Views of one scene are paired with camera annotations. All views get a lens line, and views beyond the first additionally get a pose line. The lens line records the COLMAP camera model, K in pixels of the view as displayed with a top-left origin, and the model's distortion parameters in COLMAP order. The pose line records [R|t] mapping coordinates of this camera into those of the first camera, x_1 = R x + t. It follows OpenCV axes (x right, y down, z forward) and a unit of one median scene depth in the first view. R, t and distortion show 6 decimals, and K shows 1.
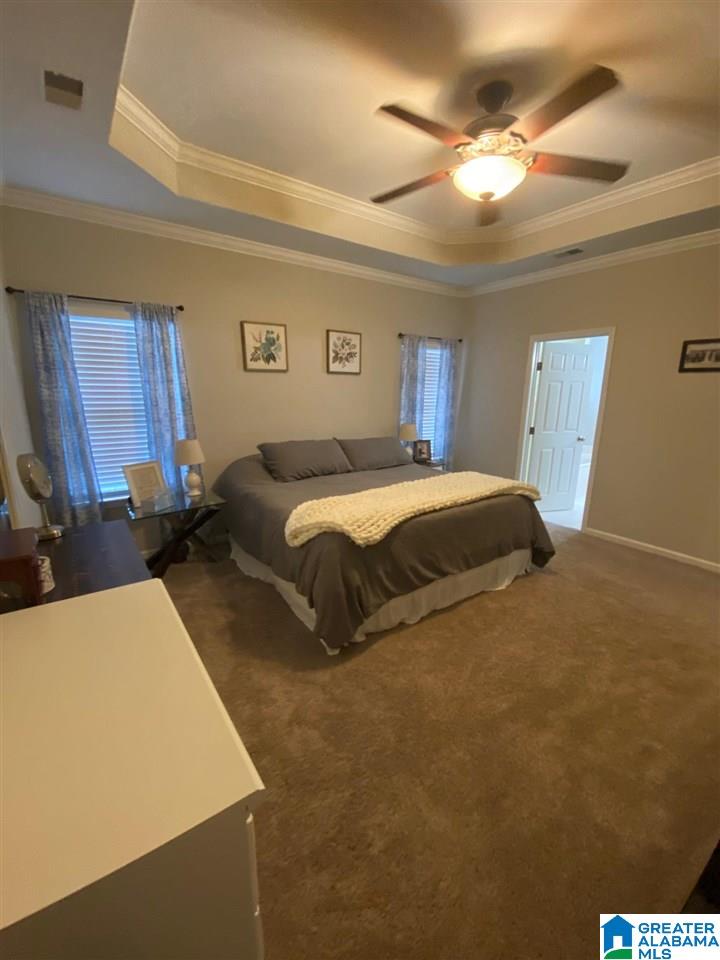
lens RADIAL K [[386.2, 0, 360.0], [0, 386.2, 480.0], [0, 0, 1]] dist [0.042343, -0.032434]
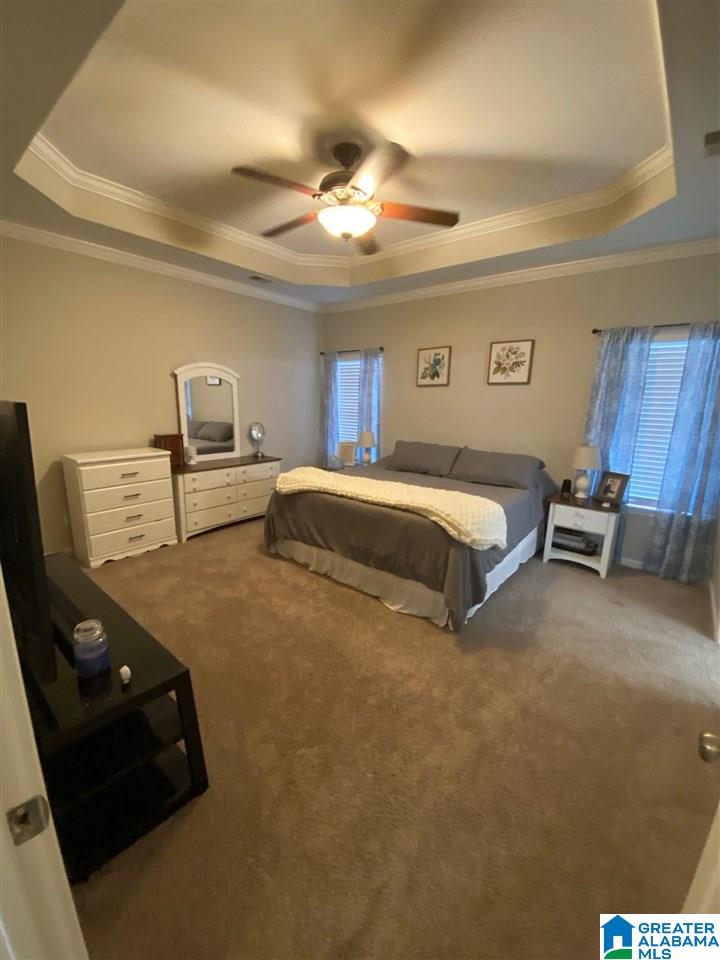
lens RADIAL K [[386.2, 0, 360.0], [0, 386.2, 480.0], [0, 0, 1]] dist [0.042343, -0.032434]
pose [[0.258348, 0.192574, -0.946663, 0.930909], [-0.236603, 0.962698, 0.131266, -0.098522], [0.936630, 0.190071, 0.294275, 0.476506]]
